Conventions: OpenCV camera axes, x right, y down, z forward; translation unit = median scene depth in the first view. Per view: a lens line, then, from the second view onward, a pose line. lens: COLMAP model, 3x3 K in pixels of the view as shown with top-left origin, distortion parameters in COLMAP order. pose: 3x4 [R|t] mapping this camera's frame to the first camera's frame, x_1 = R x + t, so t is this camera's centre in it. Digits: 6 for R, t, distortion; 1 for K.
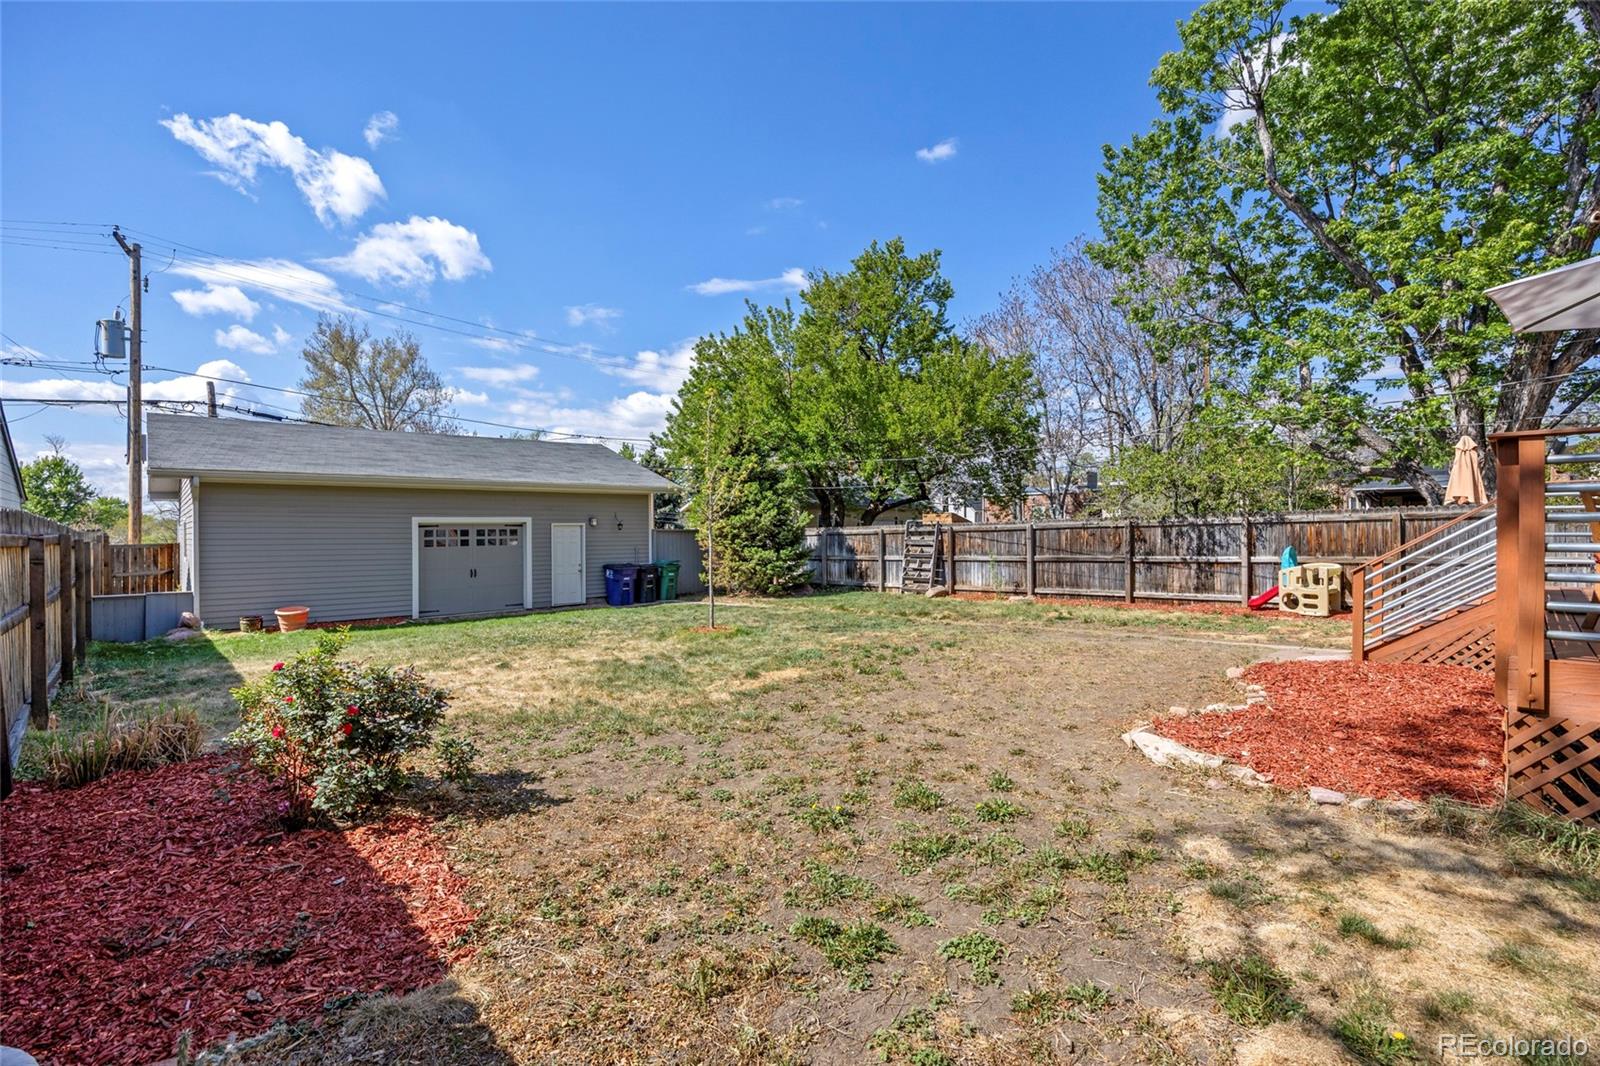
lens RADIAL K [[720.4, 0, 800.0], [0, 720.4, 534.0], [0, 0, 1]] dist [-0.012702, 0.001962]
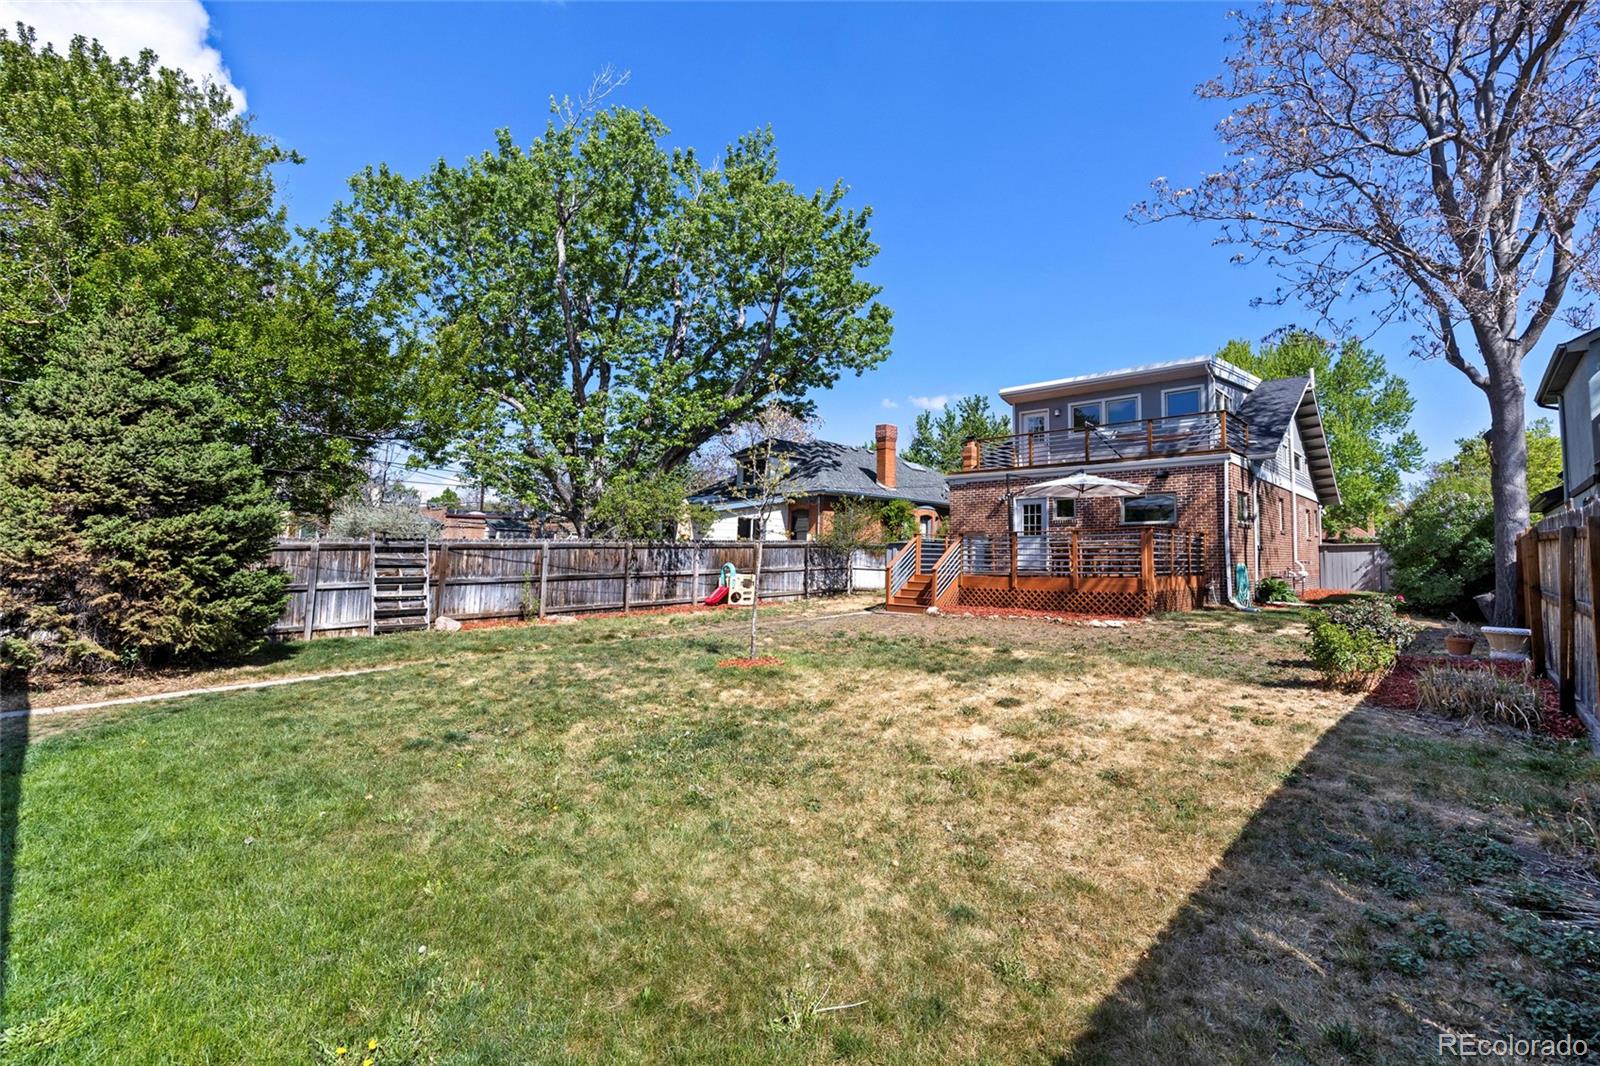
lens RADIAL K [[720.4, 0, 801.2], [0, 720.4, 525.1], [0, 0, 1]] dist [-0.012702, 0.001962]
pose [[-0.070017, 0.055560, 0.995997, -0.606412], [0.000138, 0.998448, -0.055687, 0.015515], [-0.997546, -0.003762, -0.069916, 0.637711]]
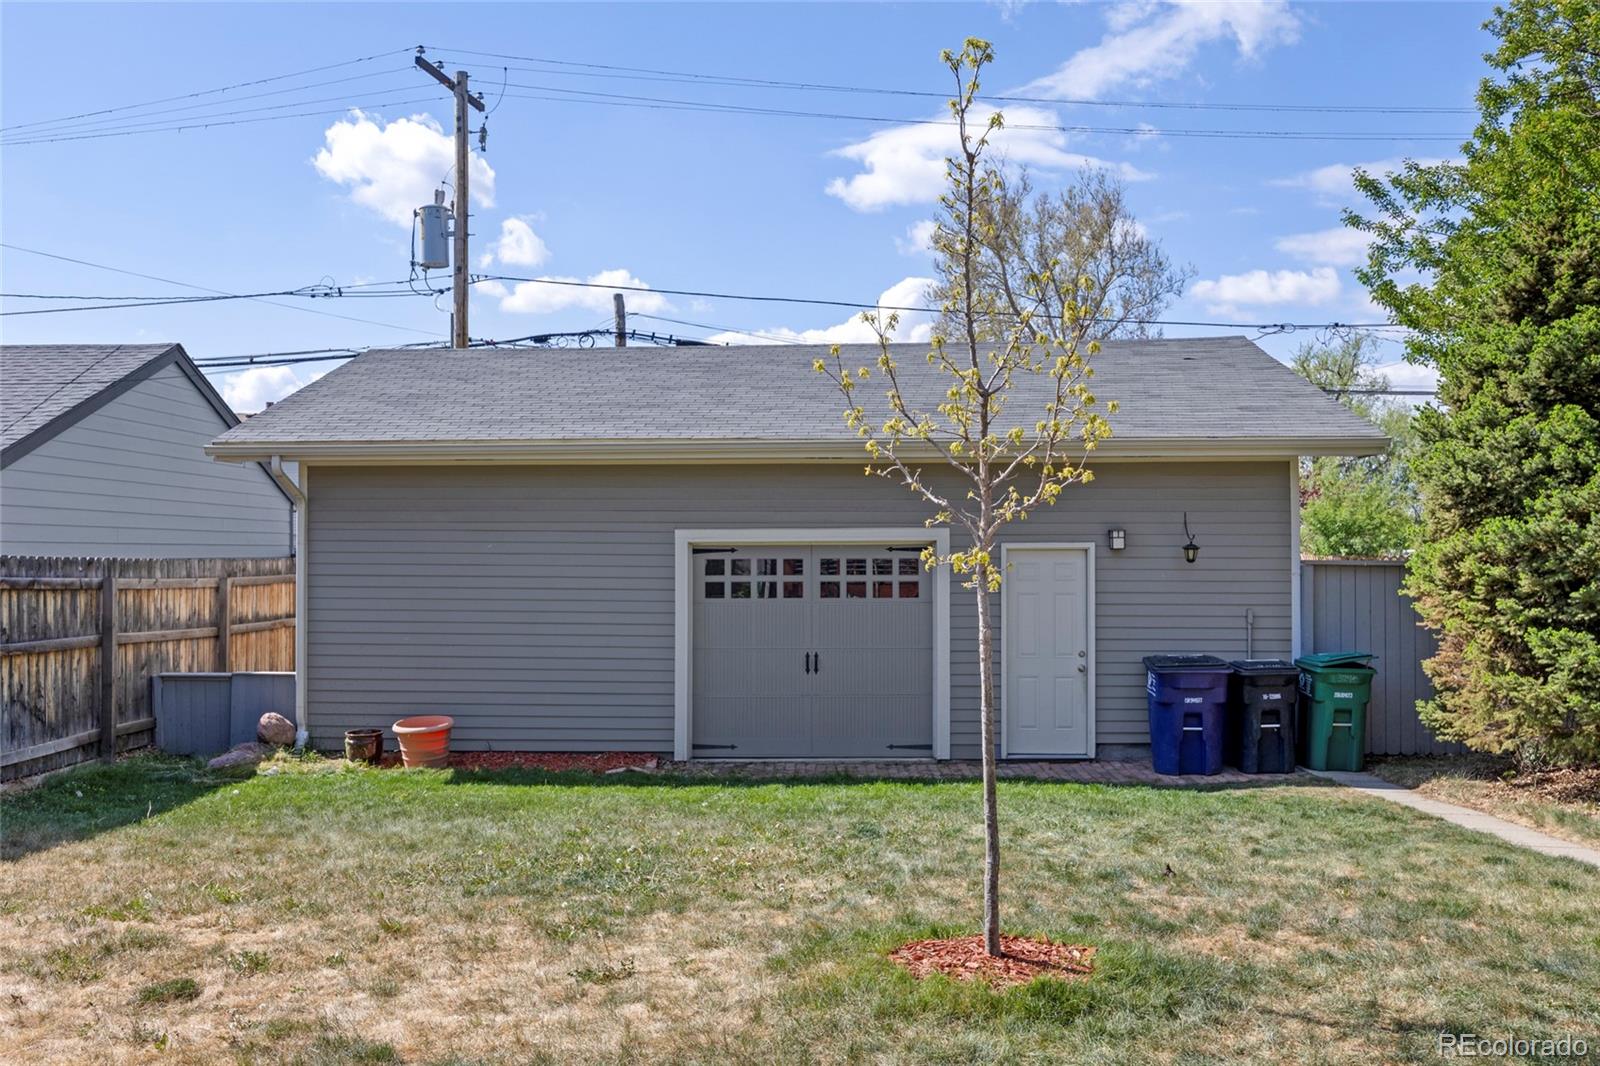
lens RADIAL K [[1438.1, 0, 807.7], [0, 1438.1, 531.1], [0, 0, 1]] dist [-0.008306, -0.004454]
pose [[0.714612, -0.004193, -0.699508, 0.121647], [-0.007332, 0.999882, -0.013484, -0.010305], [0.699483, 0.014765, 0.714497, 0.376364]]
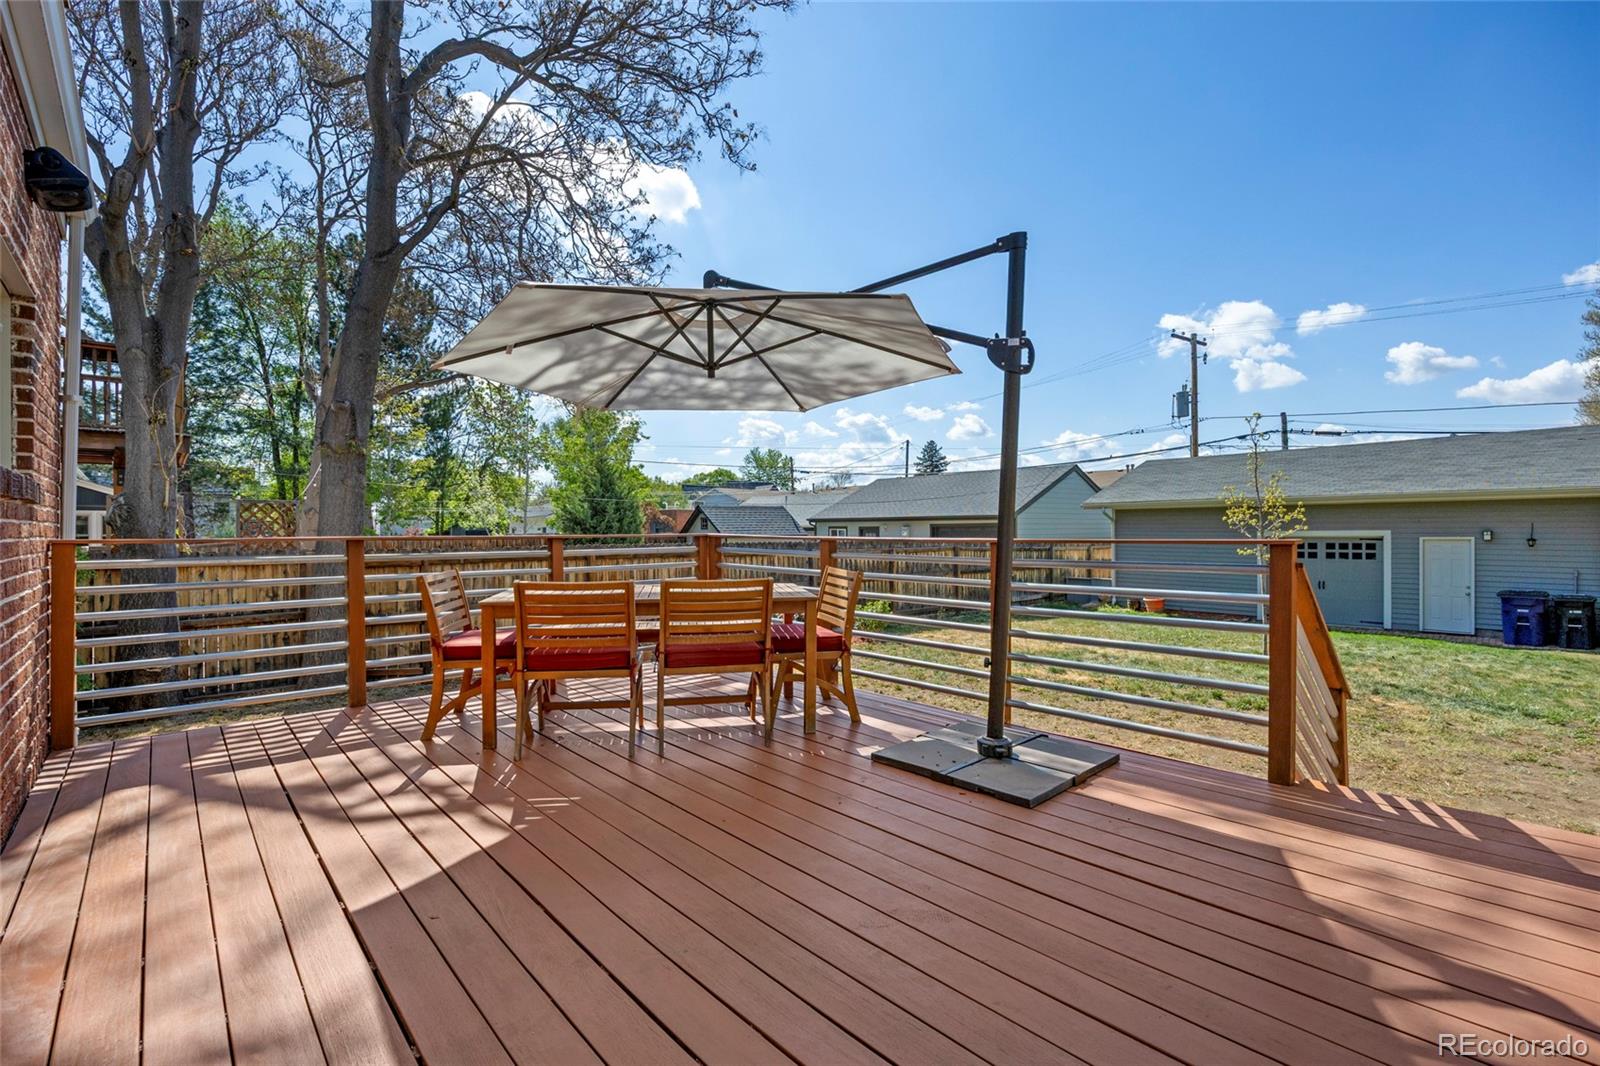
lens RADIAL K [[720.4, 0, 794.8], [0, 720.4, 525.9], [0, 0, 1]] dist [-0.012702, 0.001962]
pose [[-0.017183, 0.004531, -0.999842, 0.553190], [0.001584, 0.999989, 0.004504, -0.034235], [0.999851, -0.001507, -0.017190, 0.245328]]
